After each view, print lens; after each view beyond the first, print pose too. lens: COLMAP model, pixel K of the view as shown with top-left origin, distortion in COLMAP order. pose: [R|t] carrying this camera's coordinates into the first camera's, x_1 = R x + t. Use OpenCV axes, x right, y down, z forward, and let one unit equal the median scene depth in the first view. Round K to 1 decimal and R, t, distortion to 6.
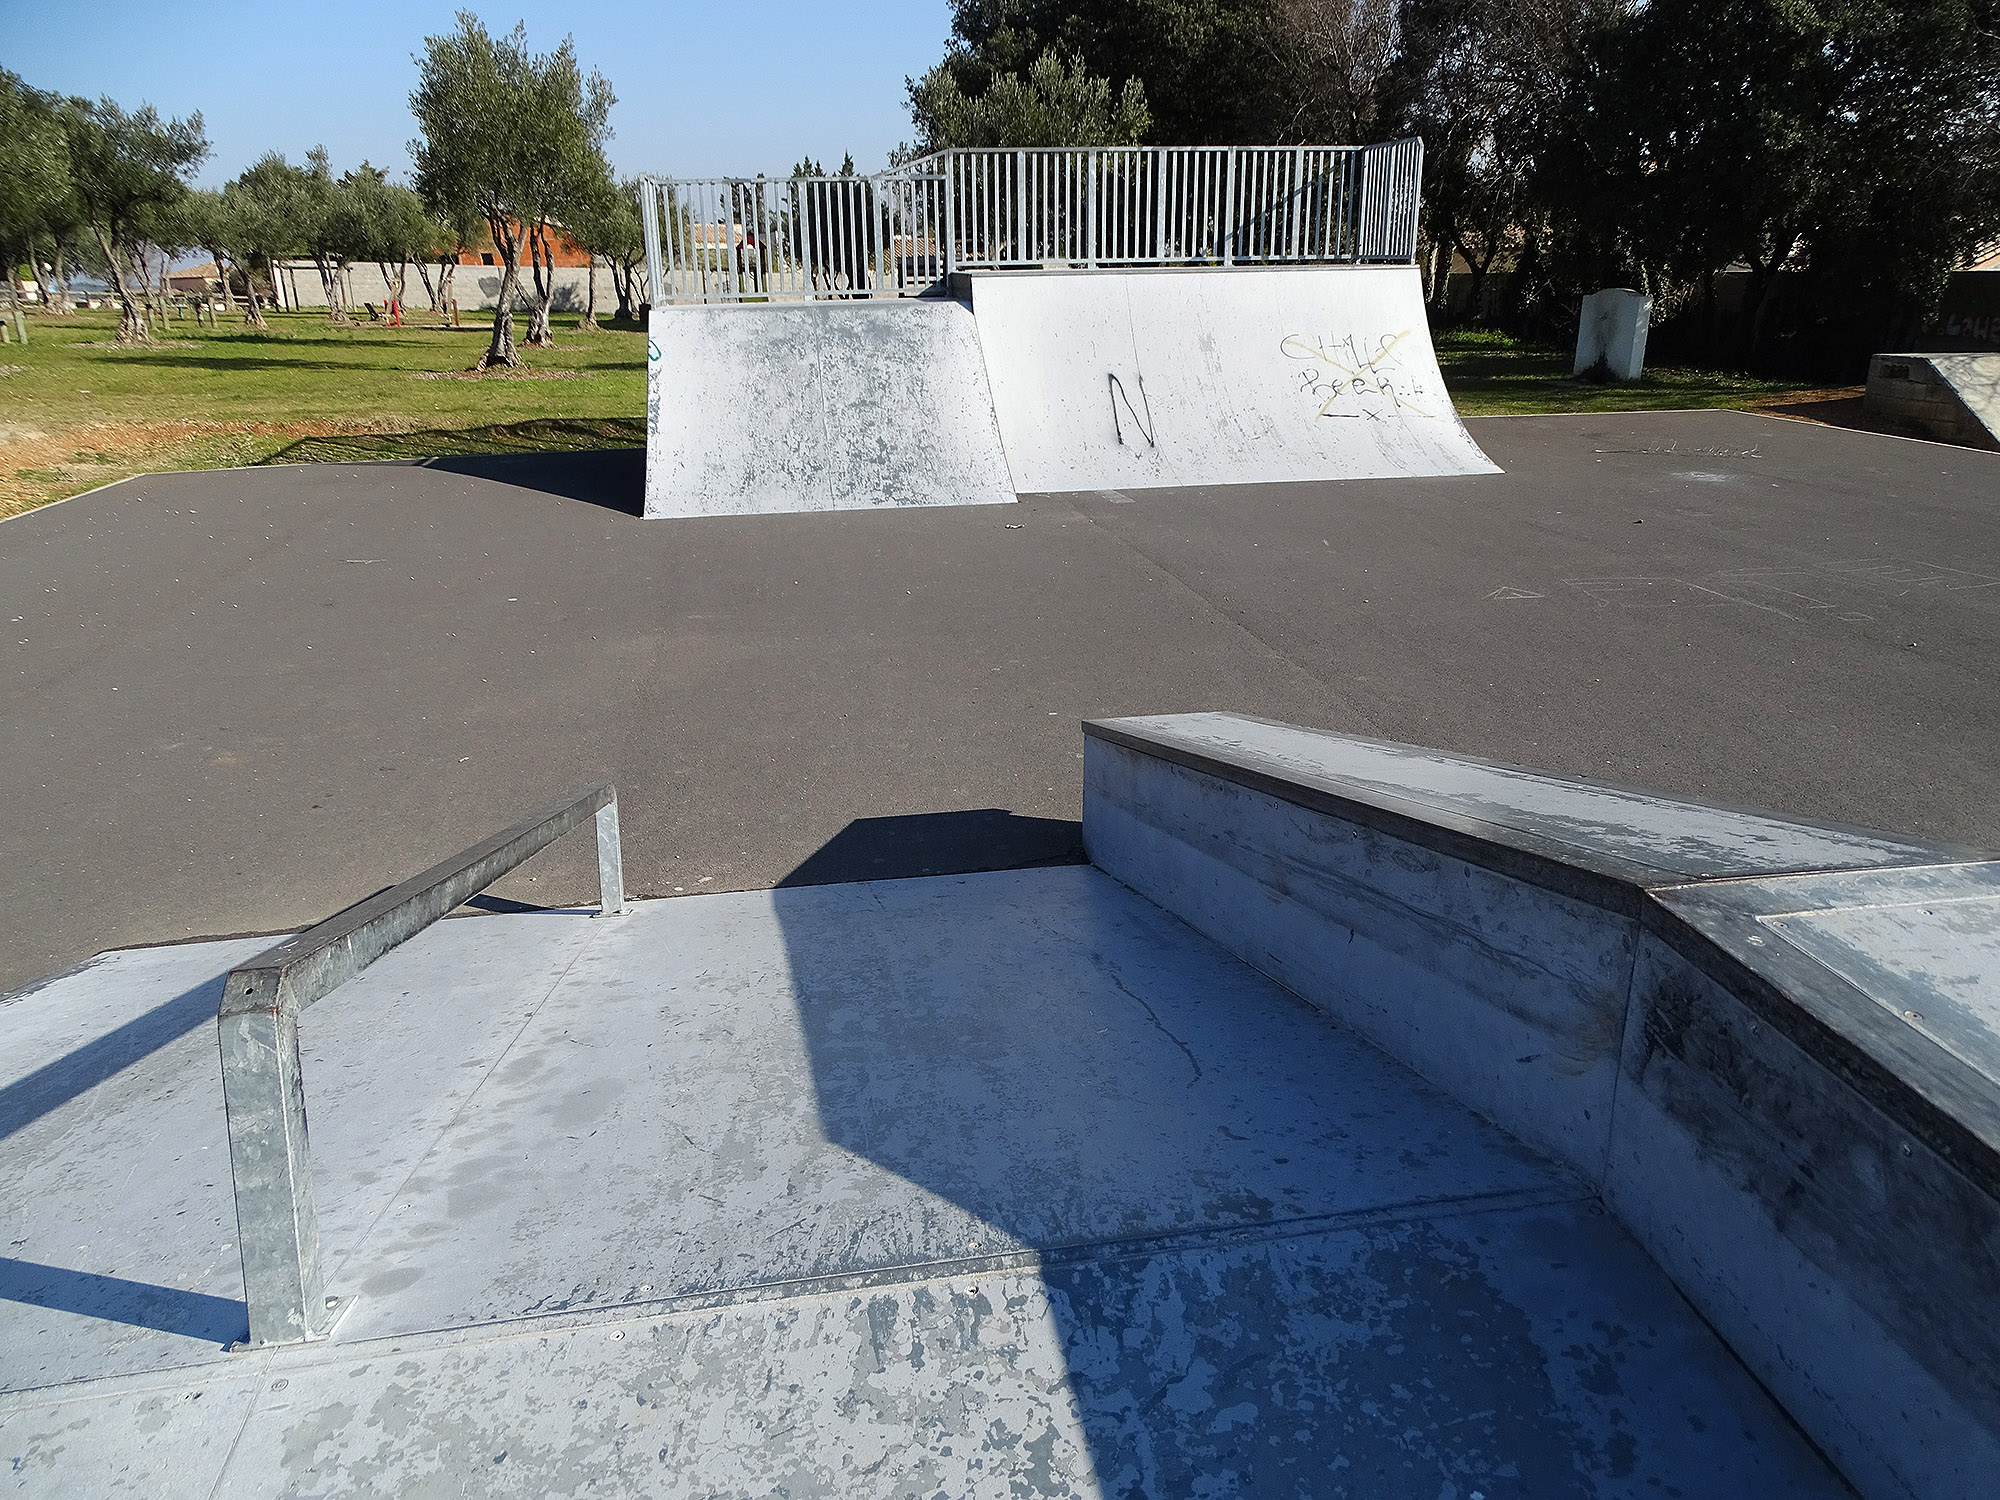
lens RADIAL K [[1456.6, 0, 1000.0], [0, 1456.6, 750.0], [0, 0, 1]] dist [-0.004131, 0.001123]
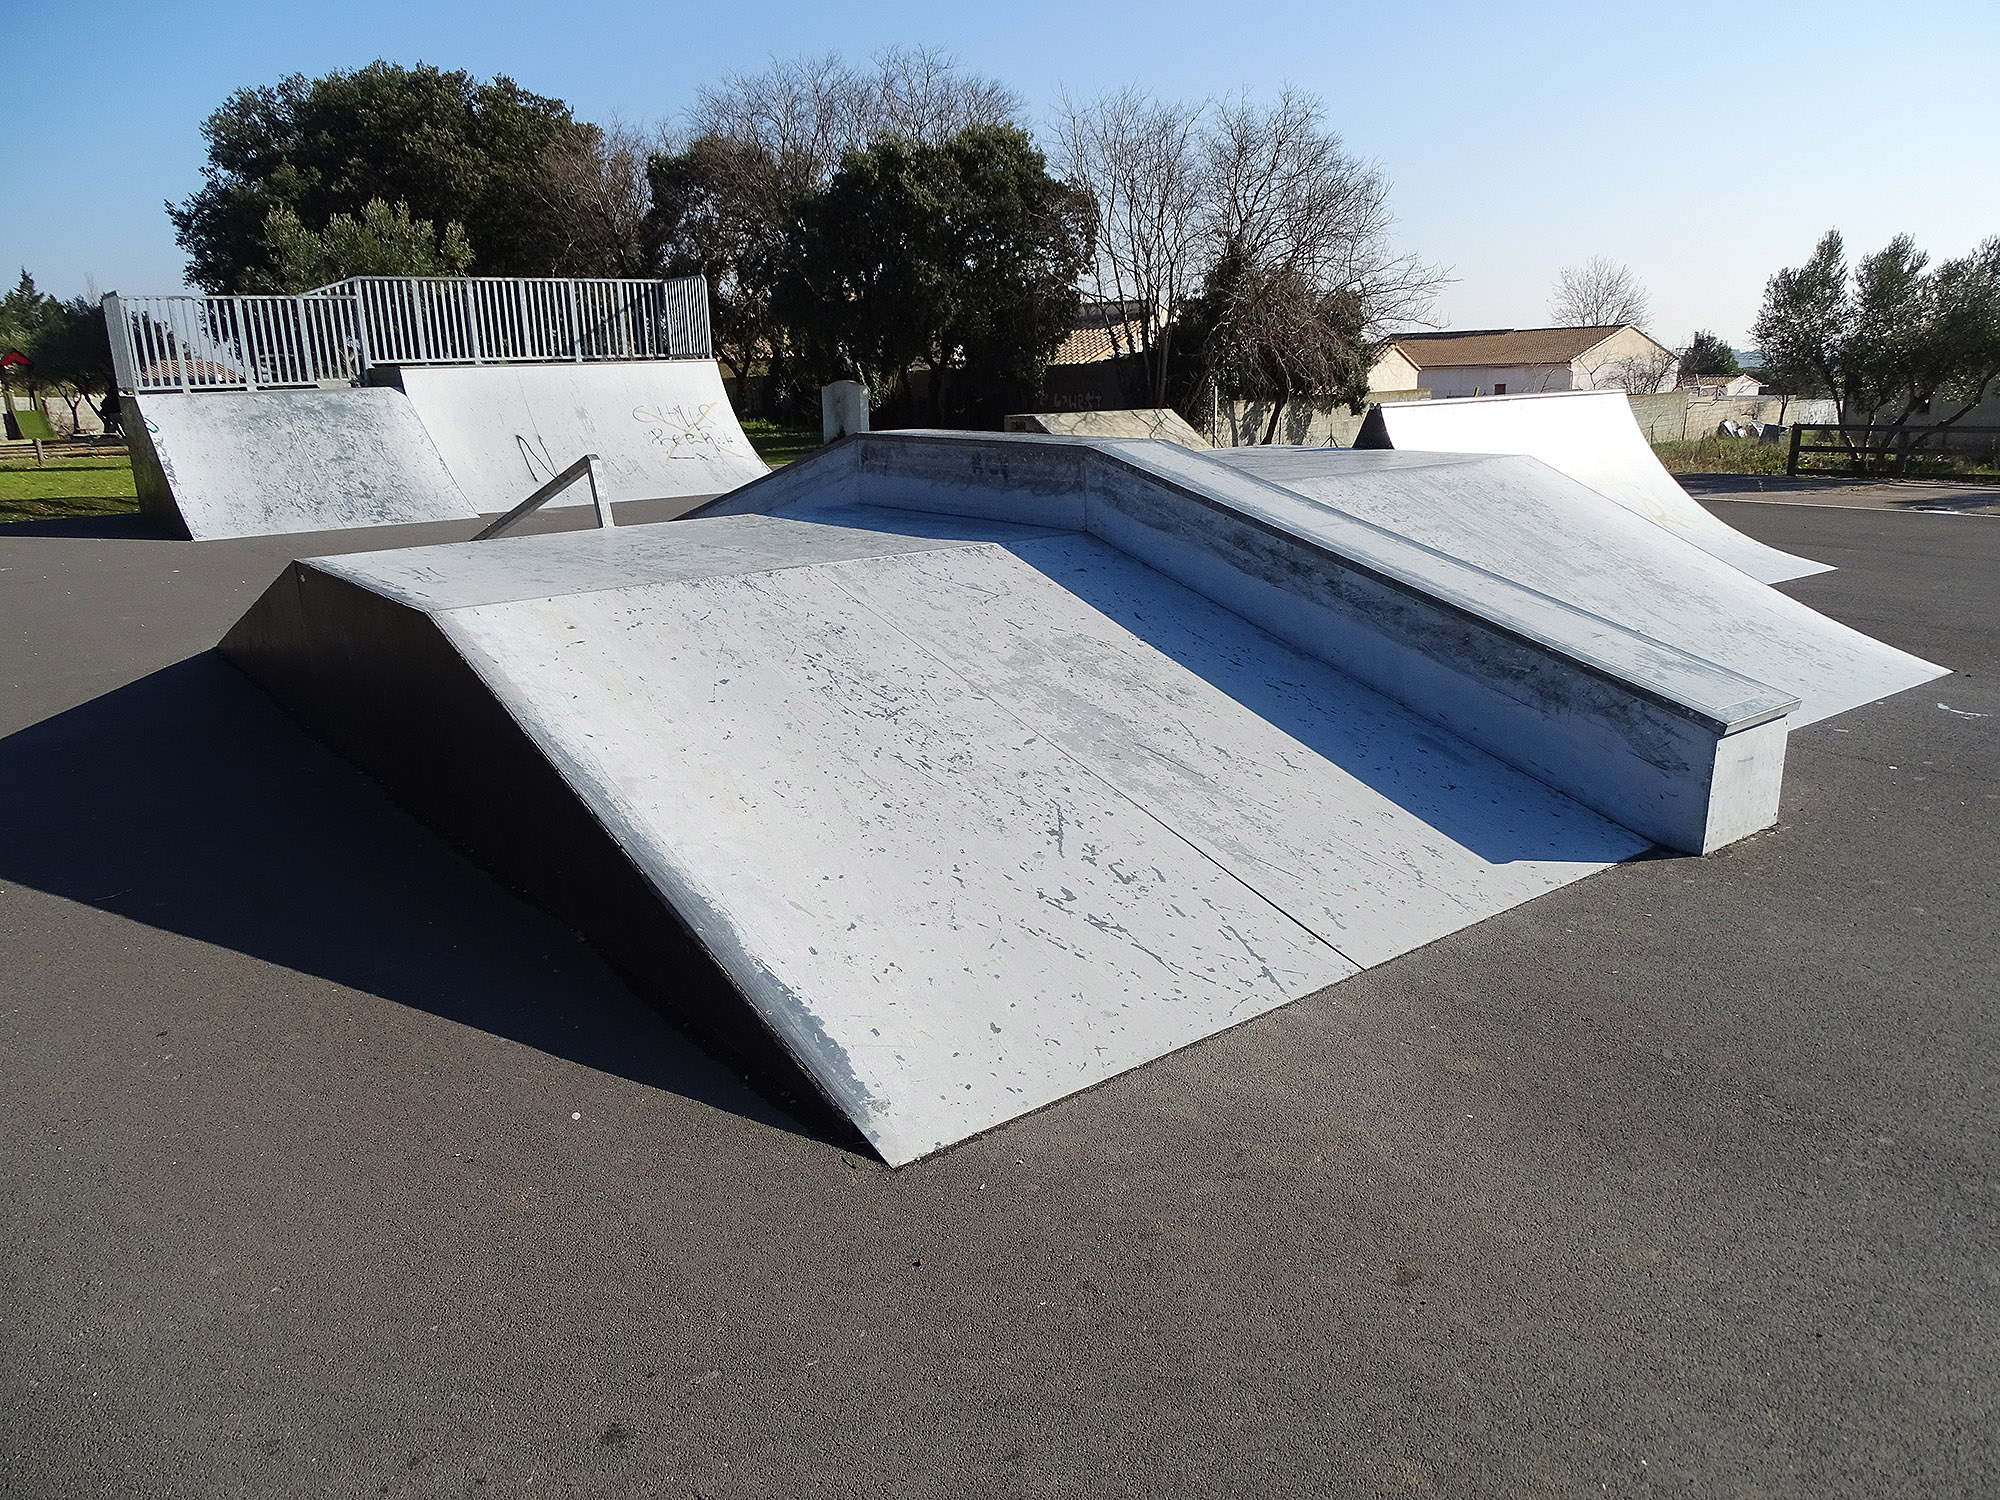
lens RADIAL K [[1479.5, 0, 1000.0], [0, 1479.5, 750.0], [0, 0, 1]] dist [0.048850, -0.022760]
pose [[0.884876, -0.130654, 0.447128, -0.140446], [0.167596, 0.984878, -0.043888, 0.132543], [-0.434633, 0.113773, 0.893392, -0.330900]]
